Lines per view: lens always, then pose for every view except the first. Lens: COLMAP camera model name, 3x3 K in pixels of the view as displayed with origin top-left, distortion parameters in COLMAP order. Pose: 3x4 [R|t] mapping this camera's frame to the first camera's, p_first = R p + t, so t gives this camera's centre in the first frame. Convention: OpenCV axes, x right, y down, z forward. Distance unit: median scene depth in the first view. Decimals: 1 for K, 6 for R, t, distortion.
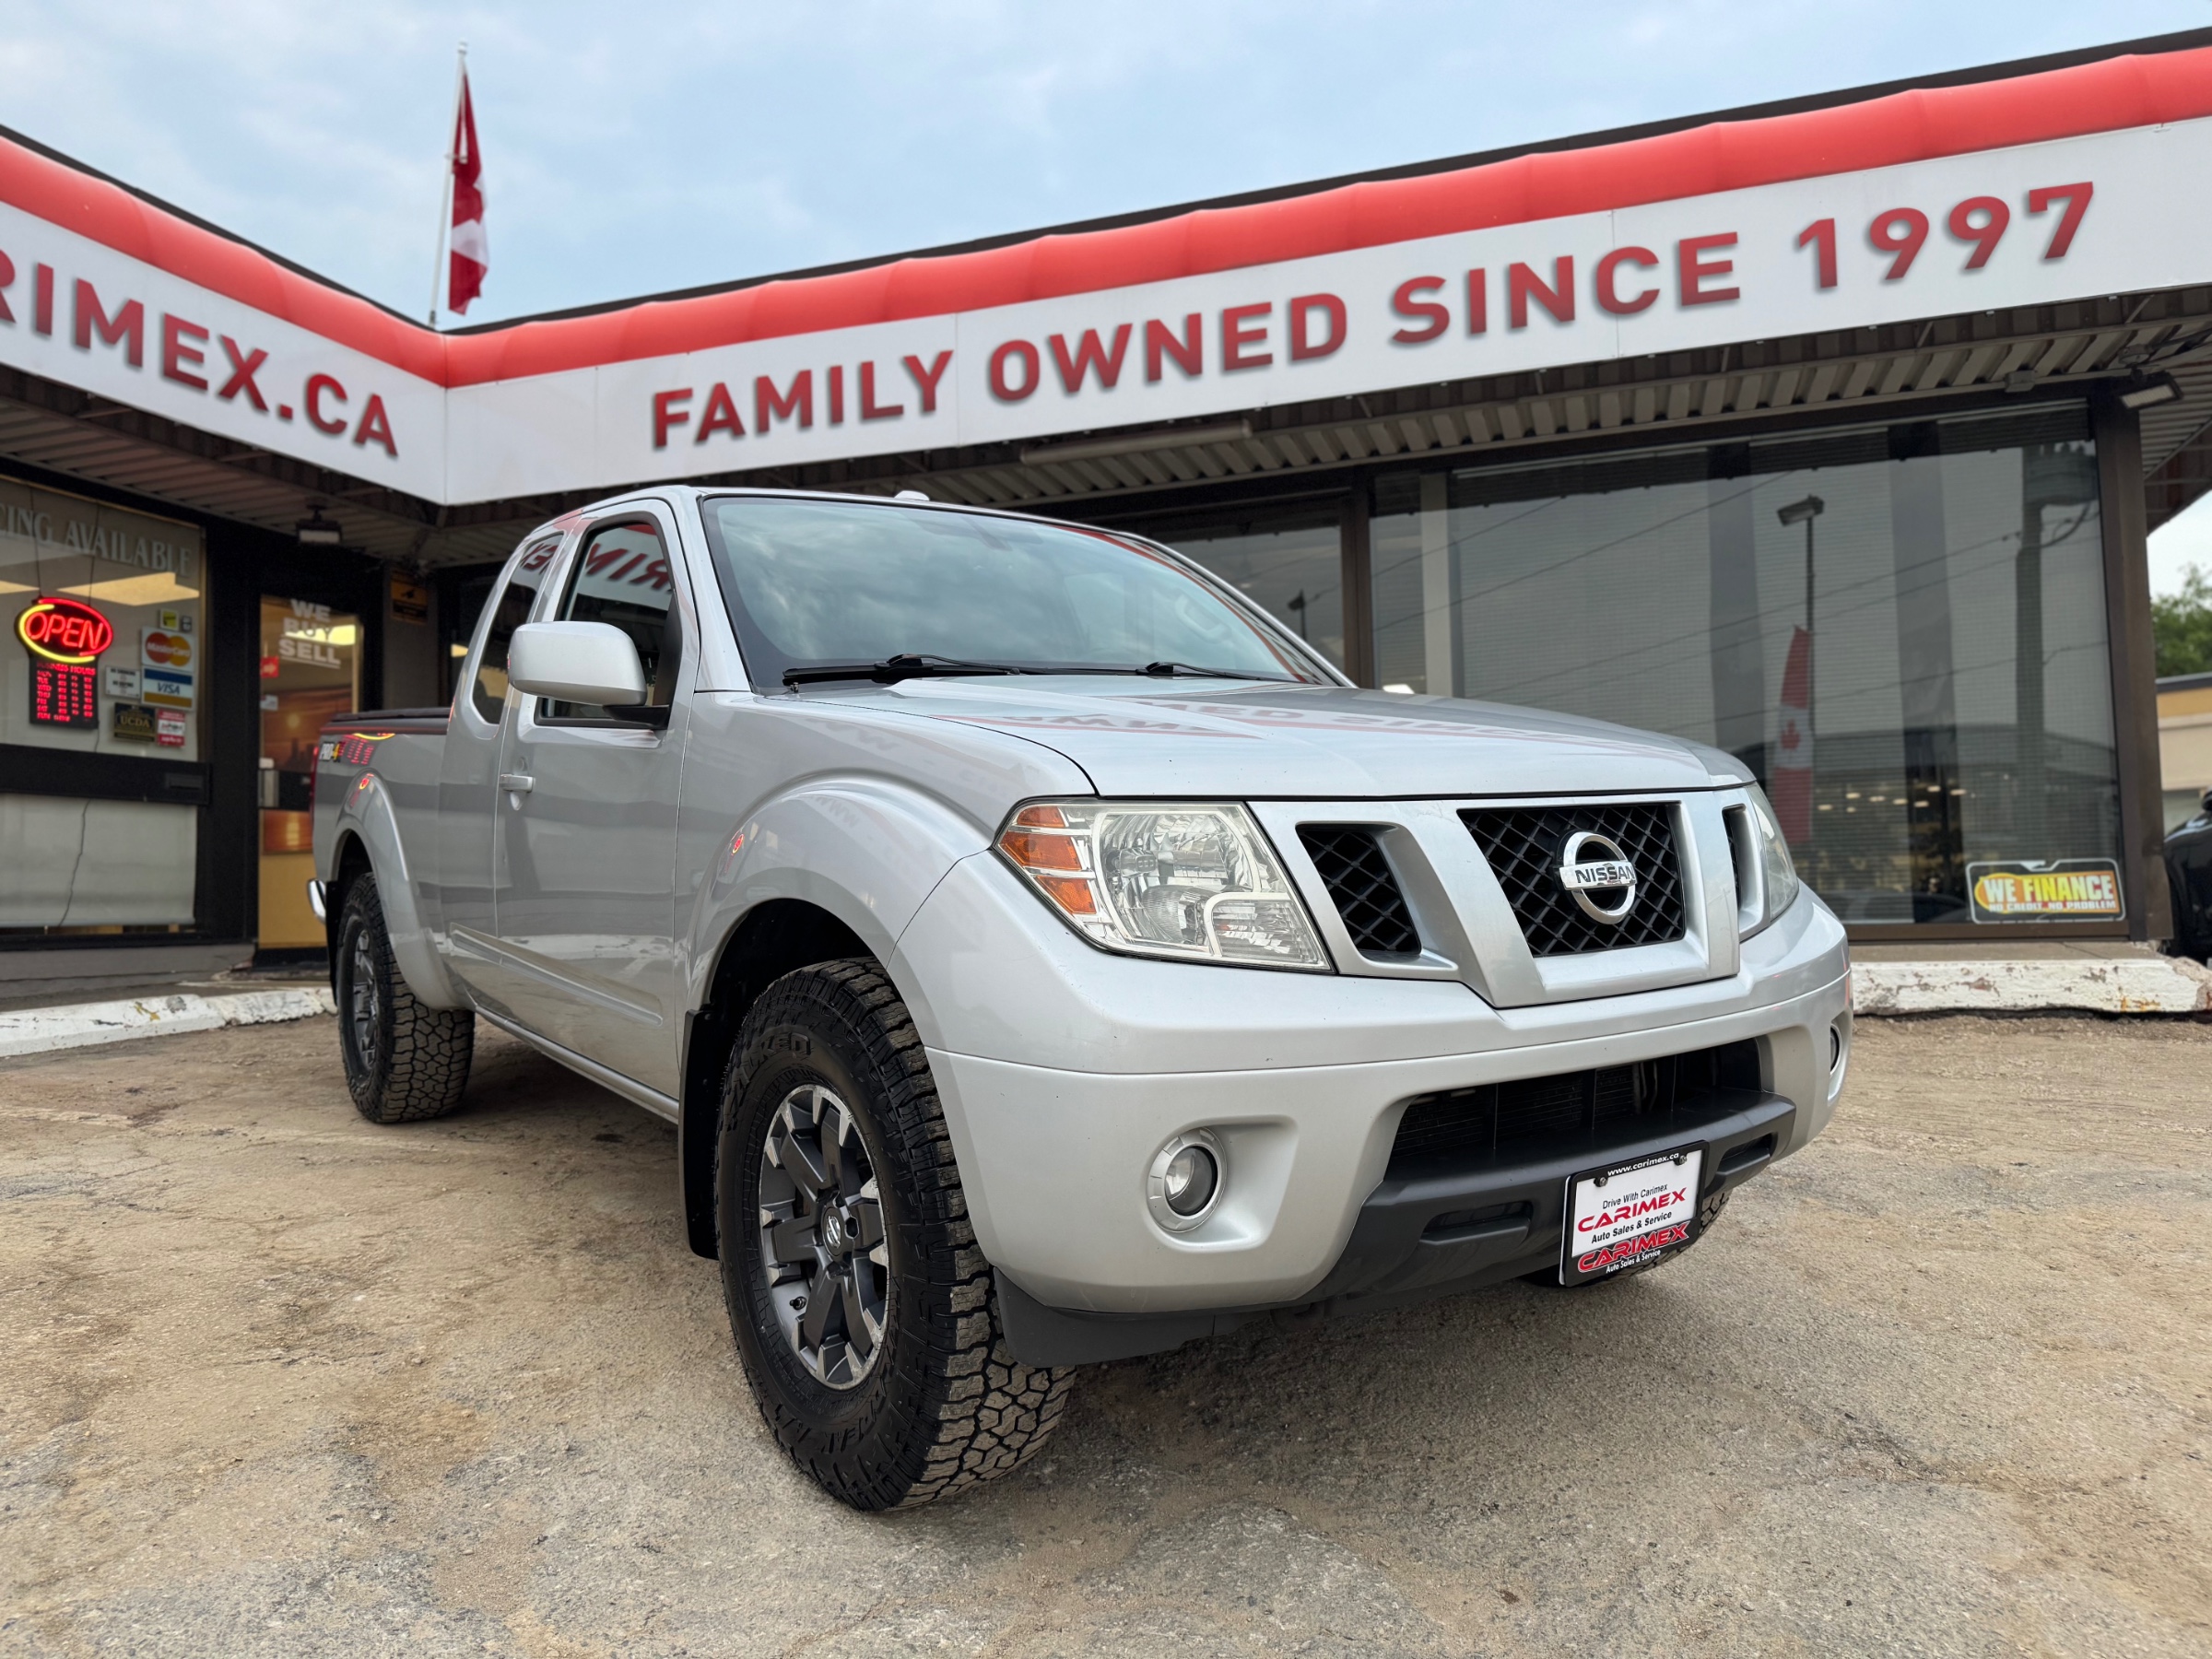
lens RADIAL K [[1545.3, 0, 1077.9], [0, 1545.3, 820.4], [0, 0, 1]] dist [0.064951, -0.085593]
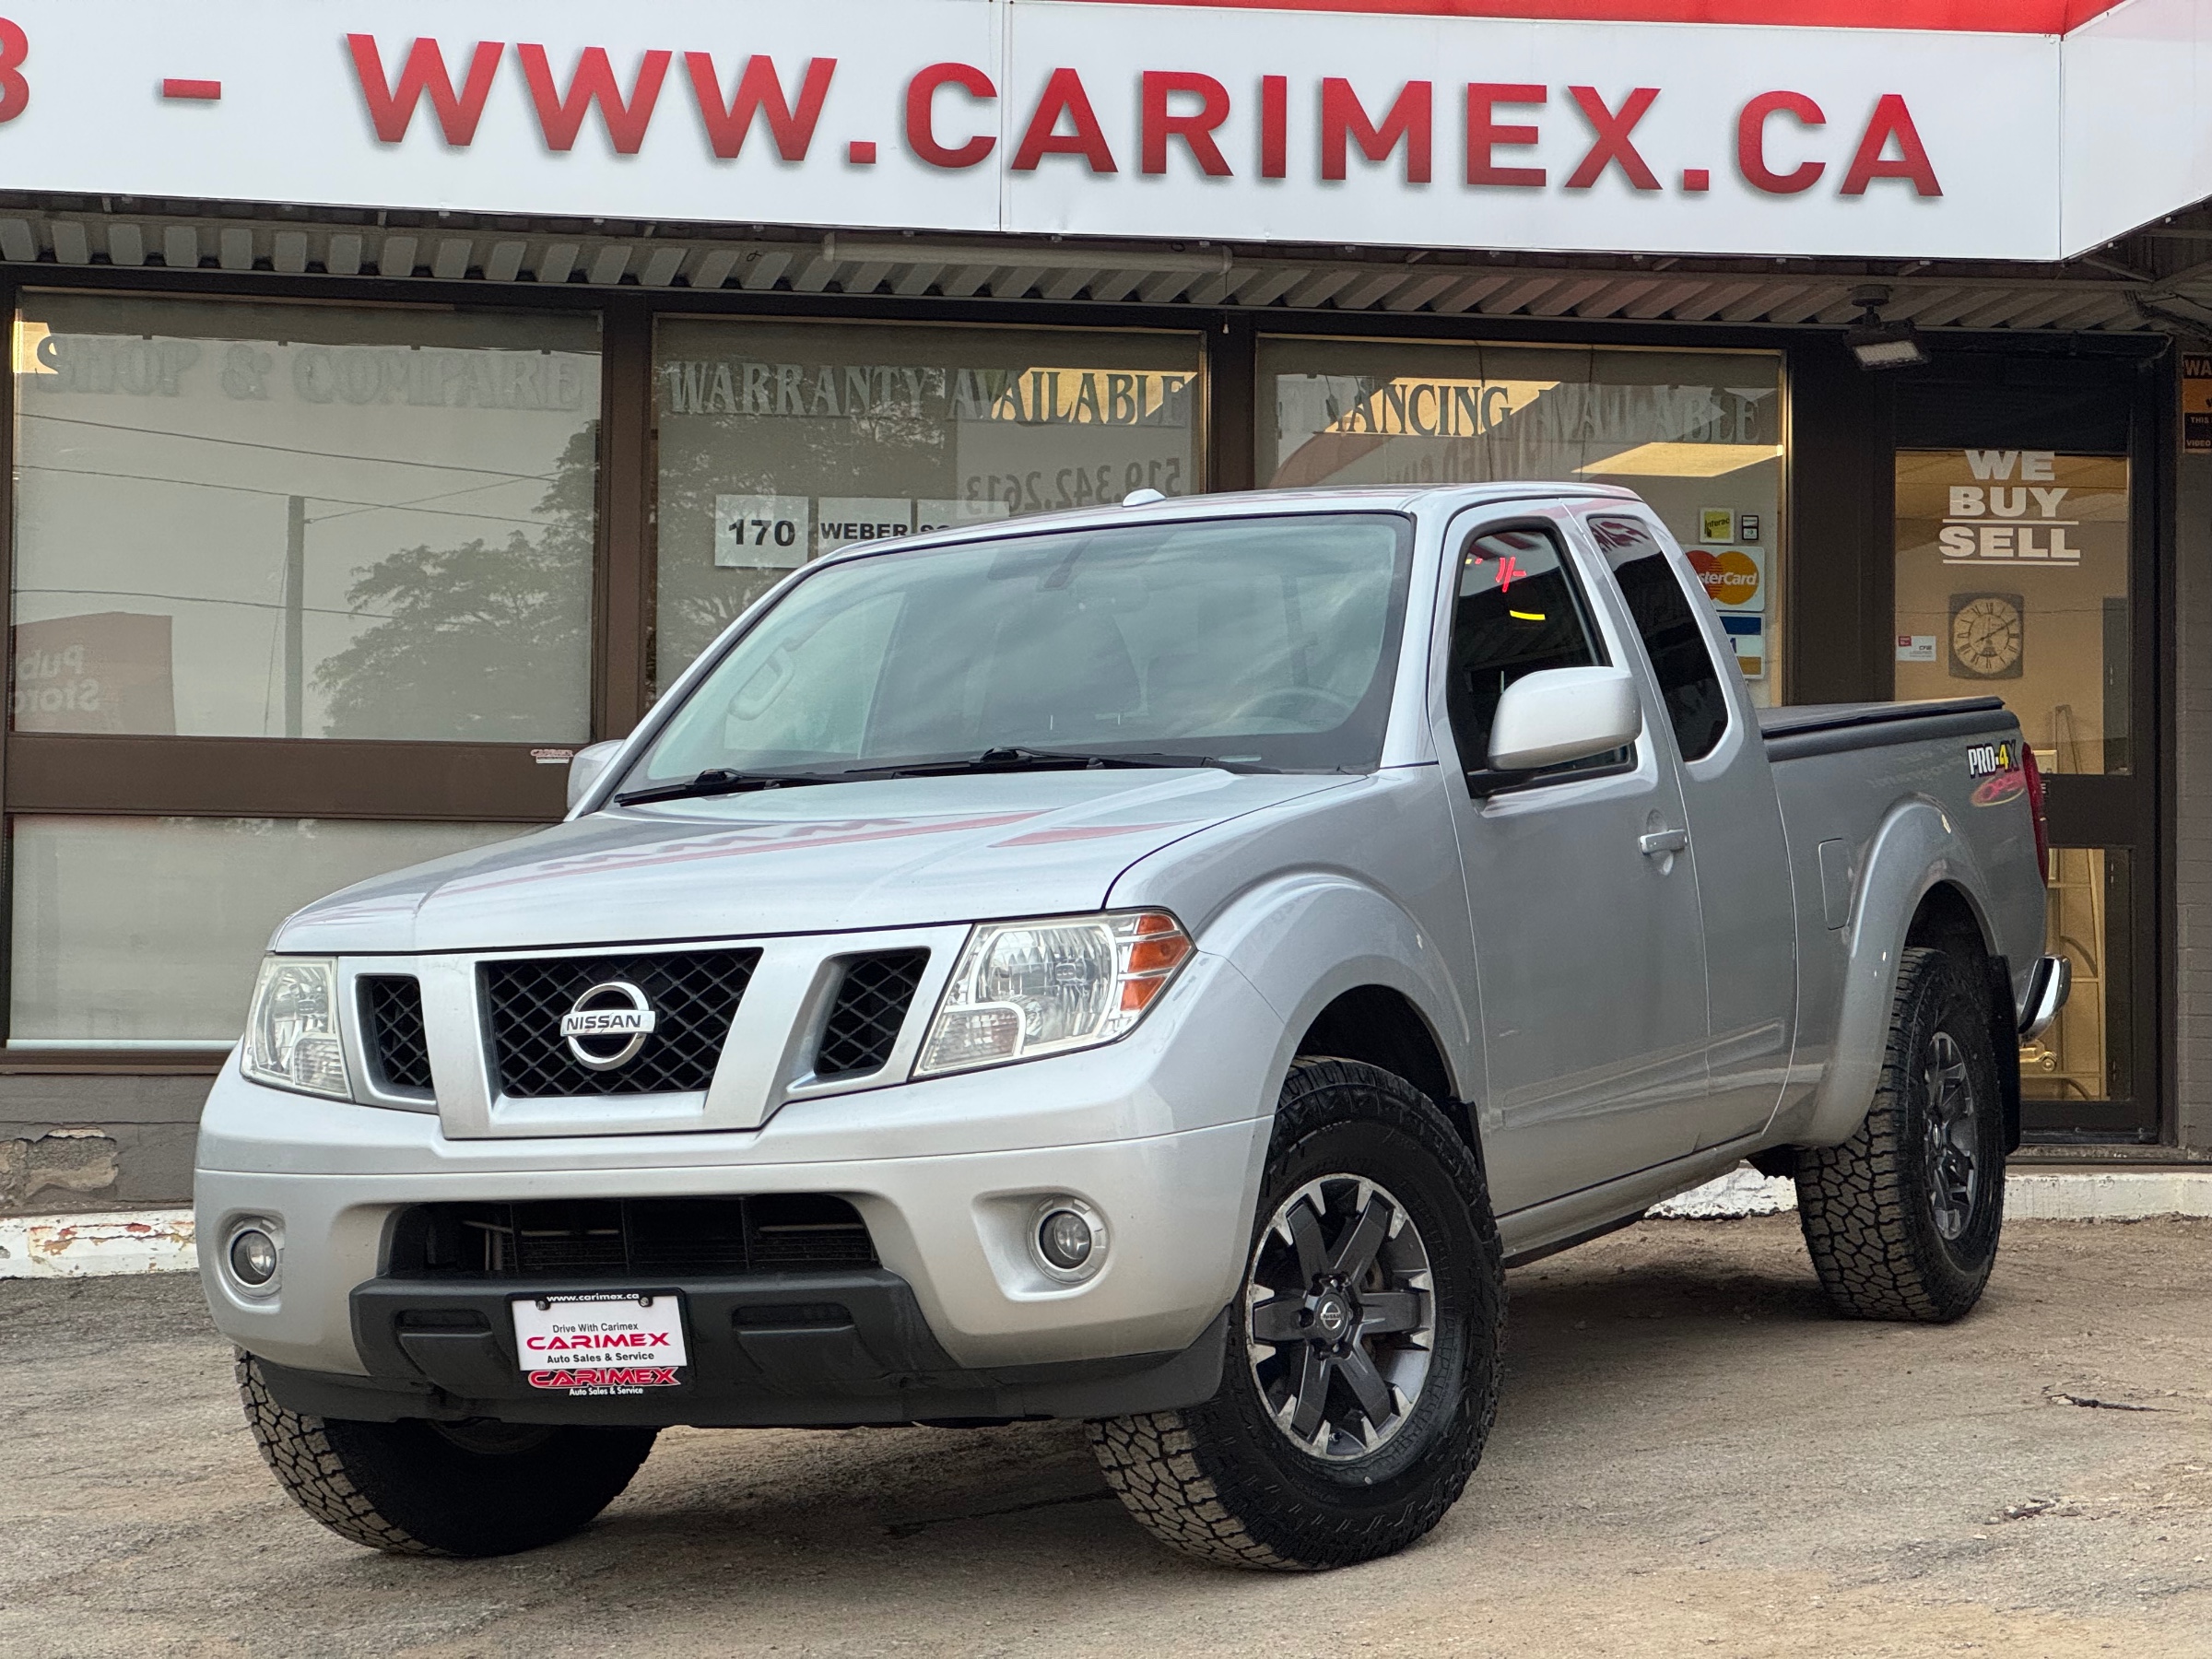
lens RADIAL K [[4900.7, 0, 1106.0], [0, 4900.7, 829.5], [0, 0, 1]] dist [0.102248, 0.842557]
pose [[0.475518, -0.015467, -0.879570, 1.145281], [0.031684, 0.999498, -0.000447, -0.027650], [0.879135, -0.027656, 0.475769, -0.088539]]
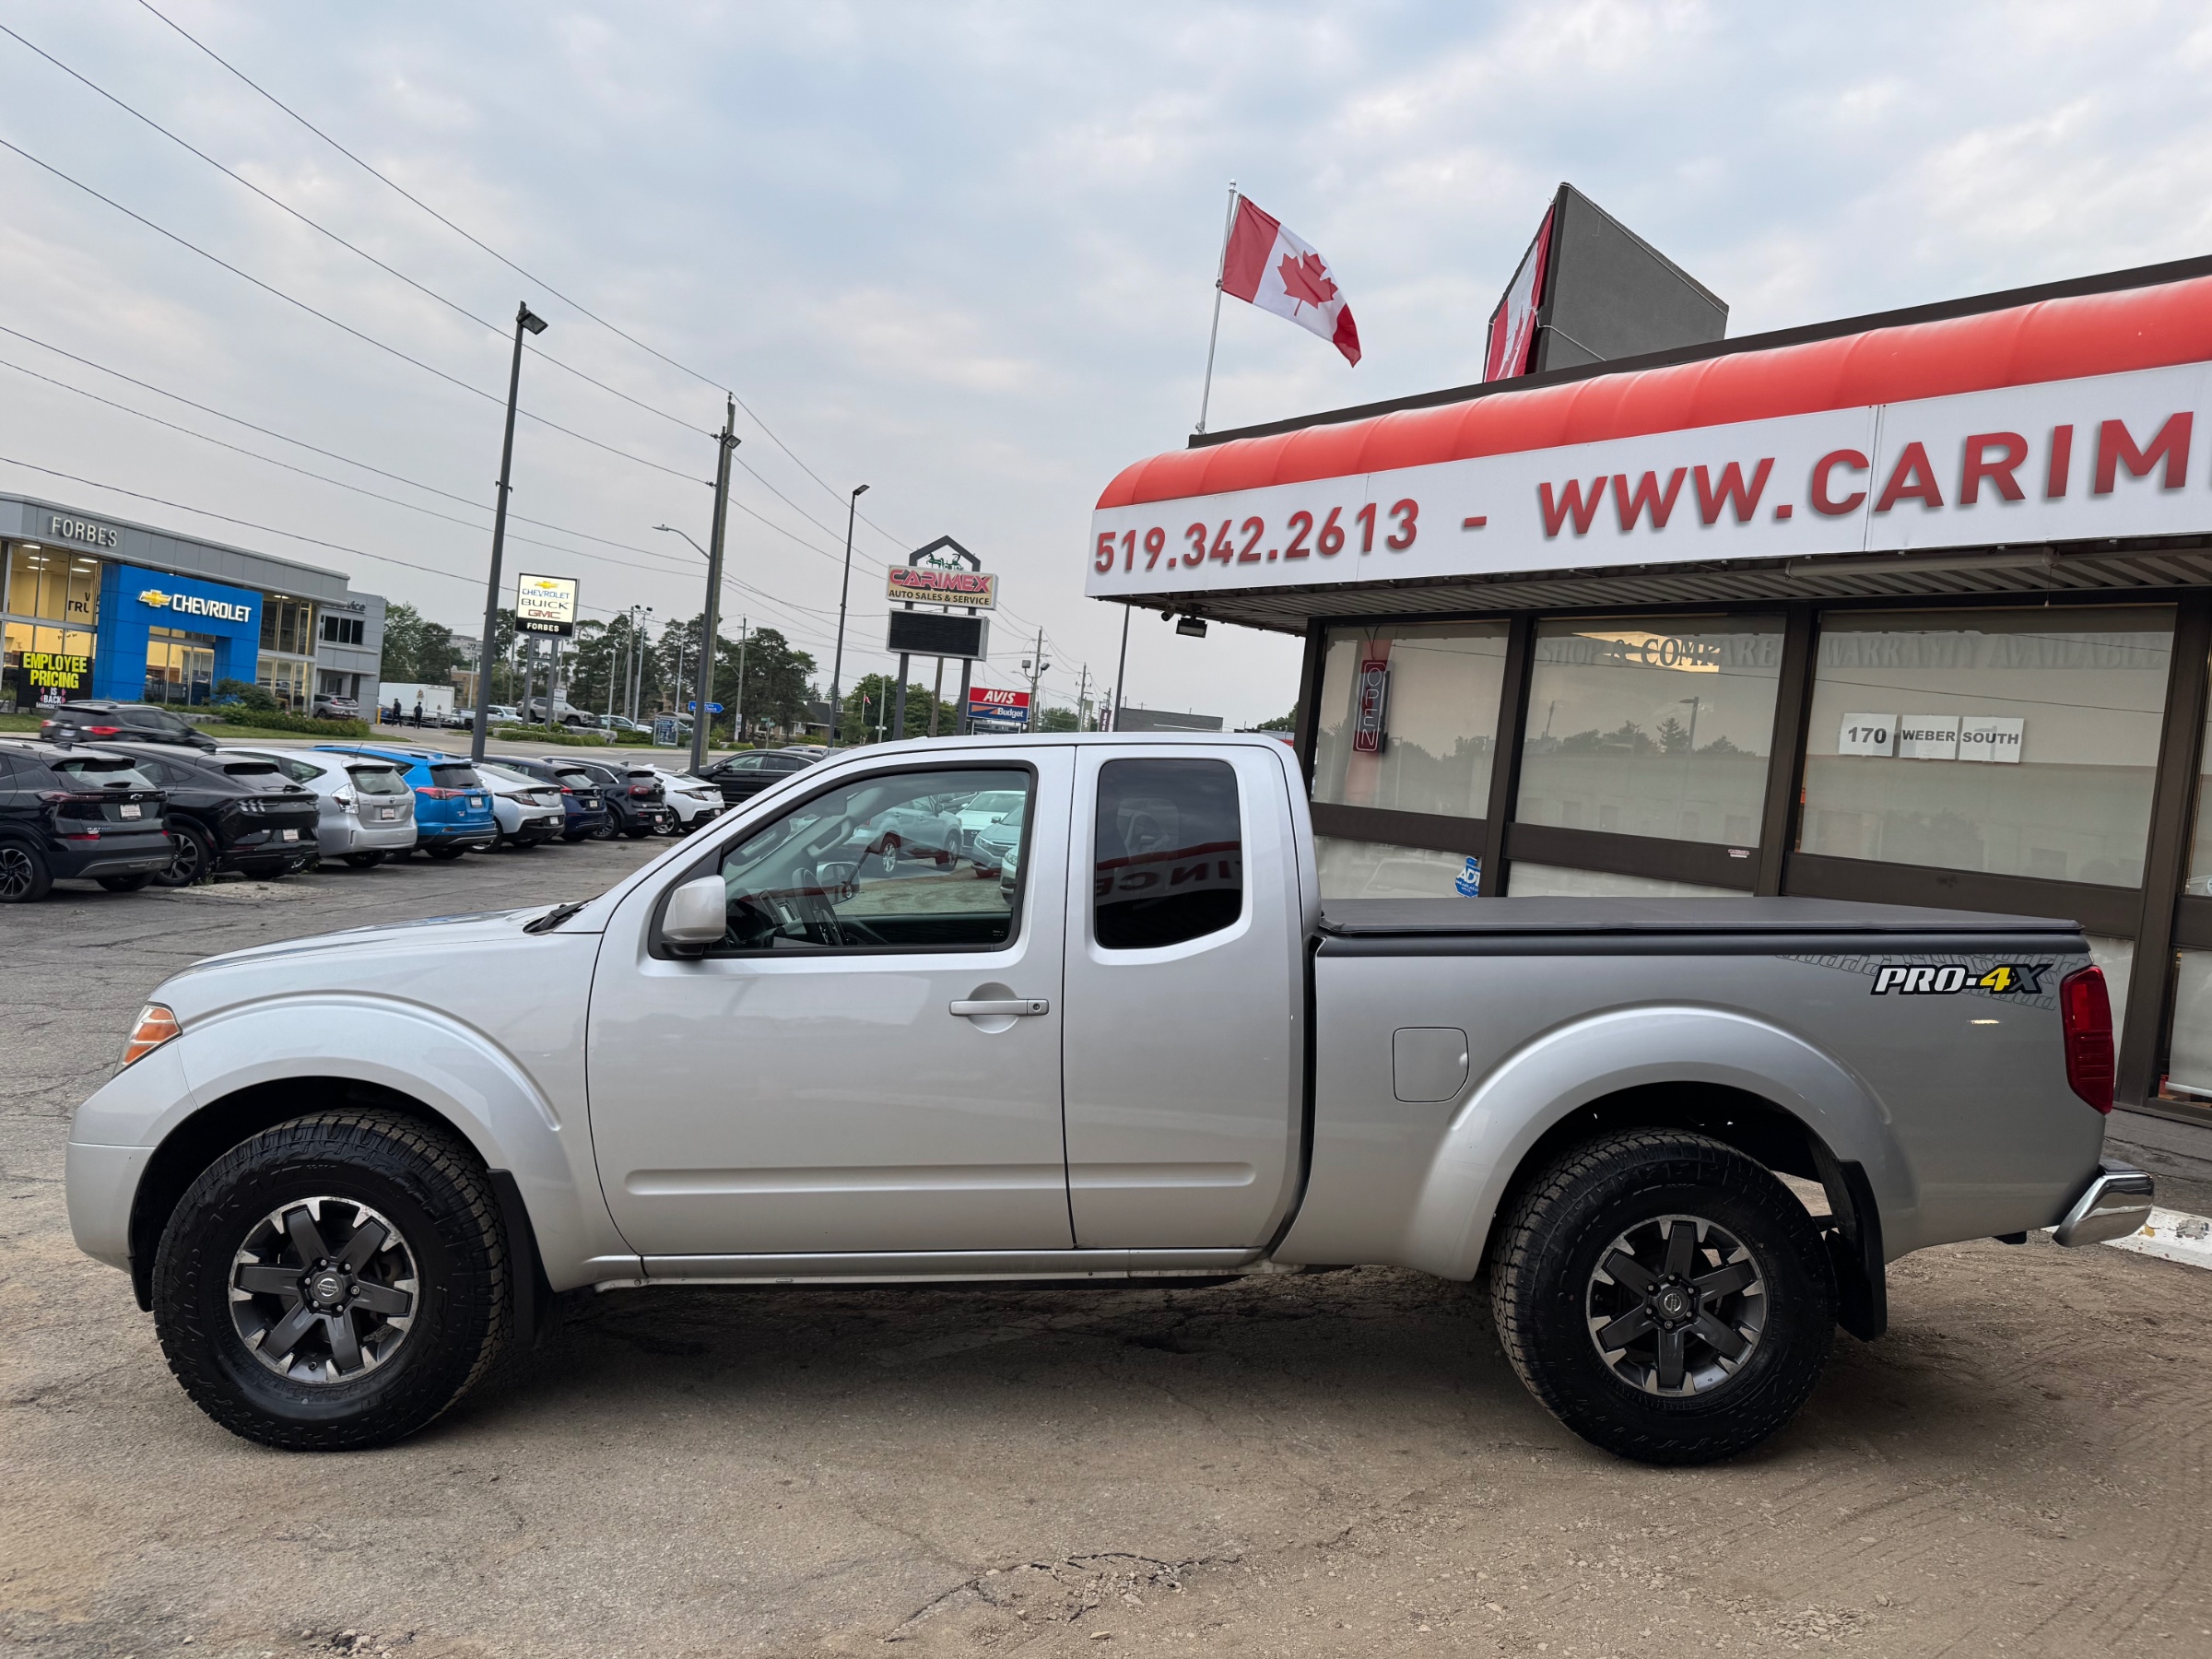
lens RADIAL K [[1545.3, 0, 1077.9], [0, 1545.3, 820.4], [0, 0, 1]] dist [0.064951, -0.085593]
pose [[-0.573581, -0.004237, -0.819138, 0.471795], [-0.038009, 0.999047, 0.021448, -0.103931], [0.818266, 0.043437, -0.573196, 1.033858]]
